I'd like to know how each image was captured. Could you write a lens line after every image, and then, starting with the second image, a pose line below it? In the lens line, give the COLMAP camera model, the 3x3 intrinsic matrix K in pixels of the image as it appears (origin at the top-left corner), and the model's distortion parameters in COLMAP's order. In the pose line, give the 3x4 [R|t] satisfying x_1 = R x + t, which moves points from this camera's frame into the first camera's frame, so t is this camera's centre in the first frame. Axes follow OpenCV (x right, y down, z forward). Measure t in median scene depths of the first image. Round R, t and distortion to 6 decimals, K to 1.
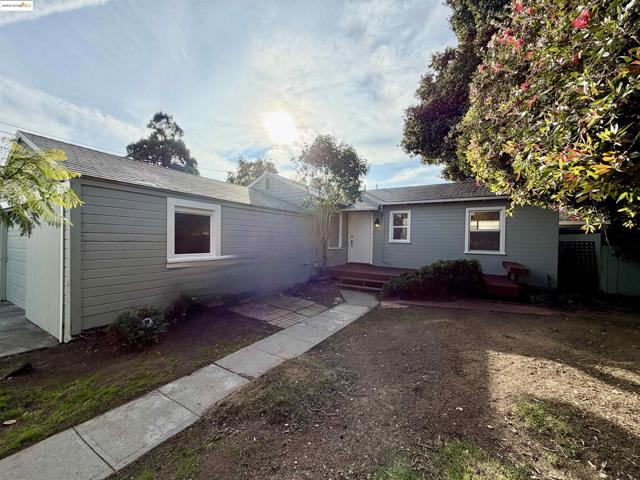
lens RADIAL K [[256.4, 0, 320.0], [0, 256.4, 240.0], [0, 0, 1]] dist [0.001897, 0.000085]
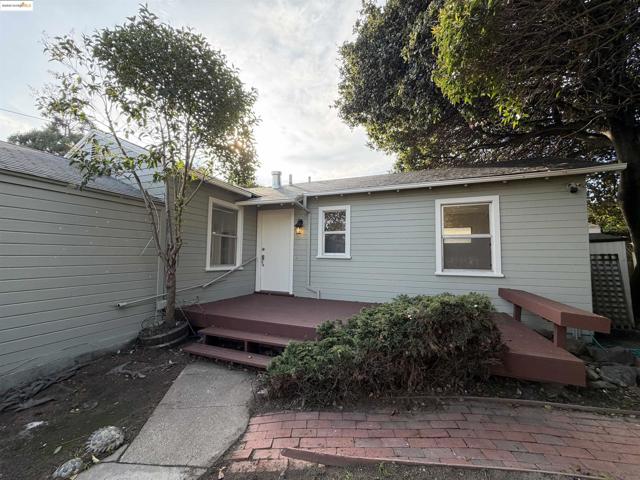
lens RADIAL K [[256.4, 0, 320.0], [0, 256.4, 240.0], [0, 0, 1]] dist [0.001897, 0.000085]
pose [[0.986407, 0.005756, 0.164220, 0.173976], [0.005521, 0.997661, -0.068129, 0.008788], [-0.164228, 0.068110, 0.984068, 0.395696]]
